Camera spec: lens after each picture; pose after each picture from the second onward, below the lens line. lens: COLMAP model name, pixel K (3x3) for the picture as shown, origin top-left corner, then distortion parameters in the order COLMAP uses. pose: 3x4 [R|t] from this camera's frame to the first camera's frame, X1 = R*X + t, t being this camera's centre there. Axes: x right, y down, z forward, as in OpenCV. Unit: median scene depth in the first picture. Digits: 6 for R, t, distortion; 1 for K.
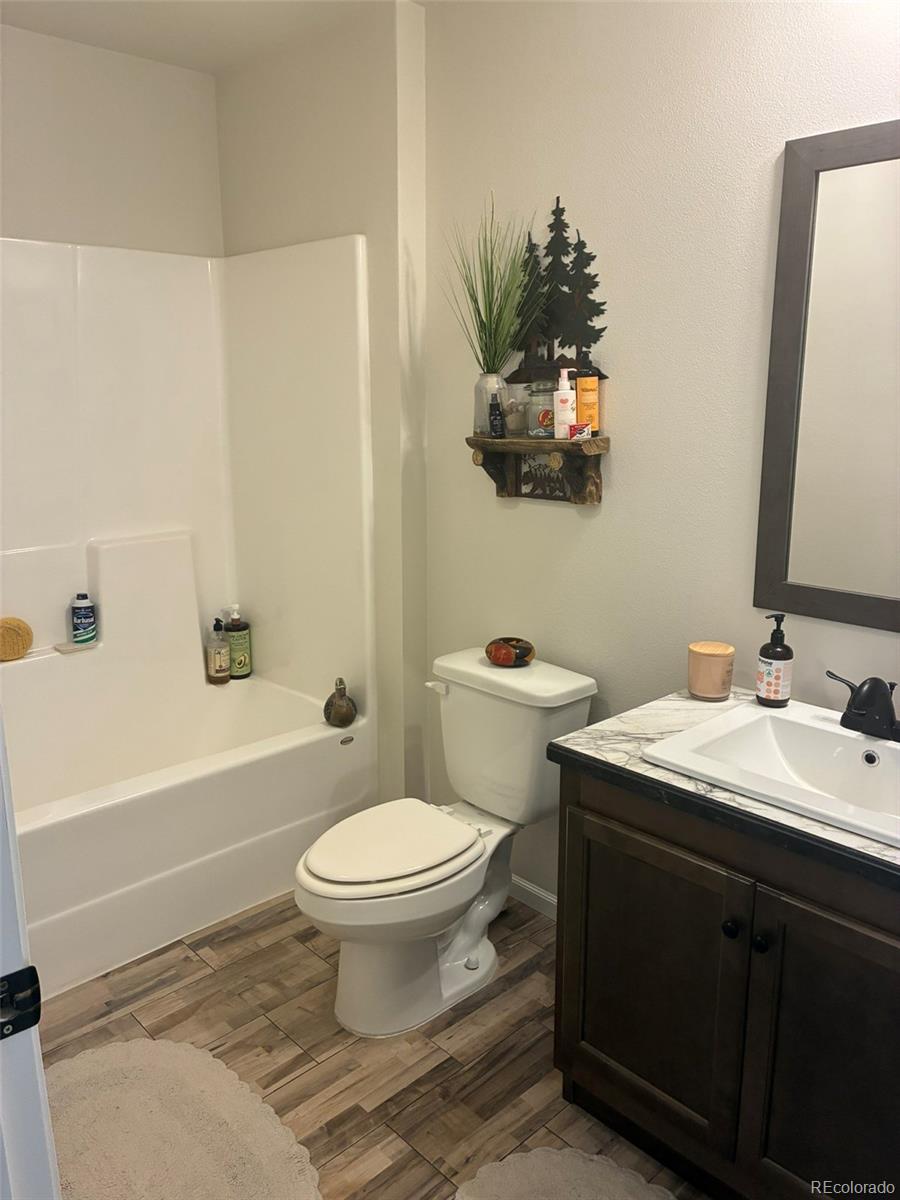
lens RADIAL K [[919.3, 0, 447.7], [0, 919.3, 572.7], [0, 0, 1]] dist [0.074202, -0.084509]
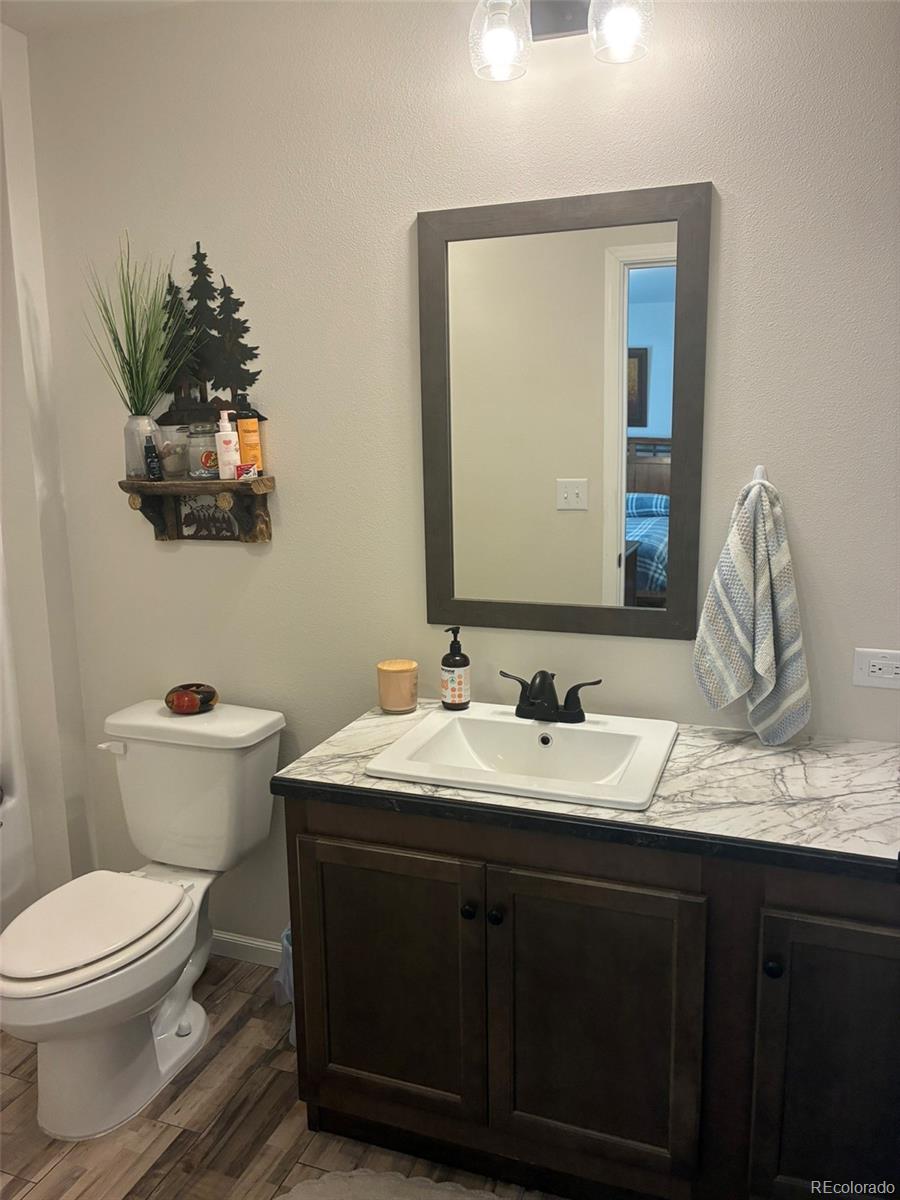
lens RADIAL K [[919.3, 0, 447.7], [0, 919.3, 572.7], [0, 0, 1]] dist [0.074202, -0.084509]
pose [[0.899385, -0.080887, 0.429610, -0.108030], [0.099301, 0.994845, -0.020577, 0.001105], [-0.425731, 0.061167, 0.902780, -0.008036]]
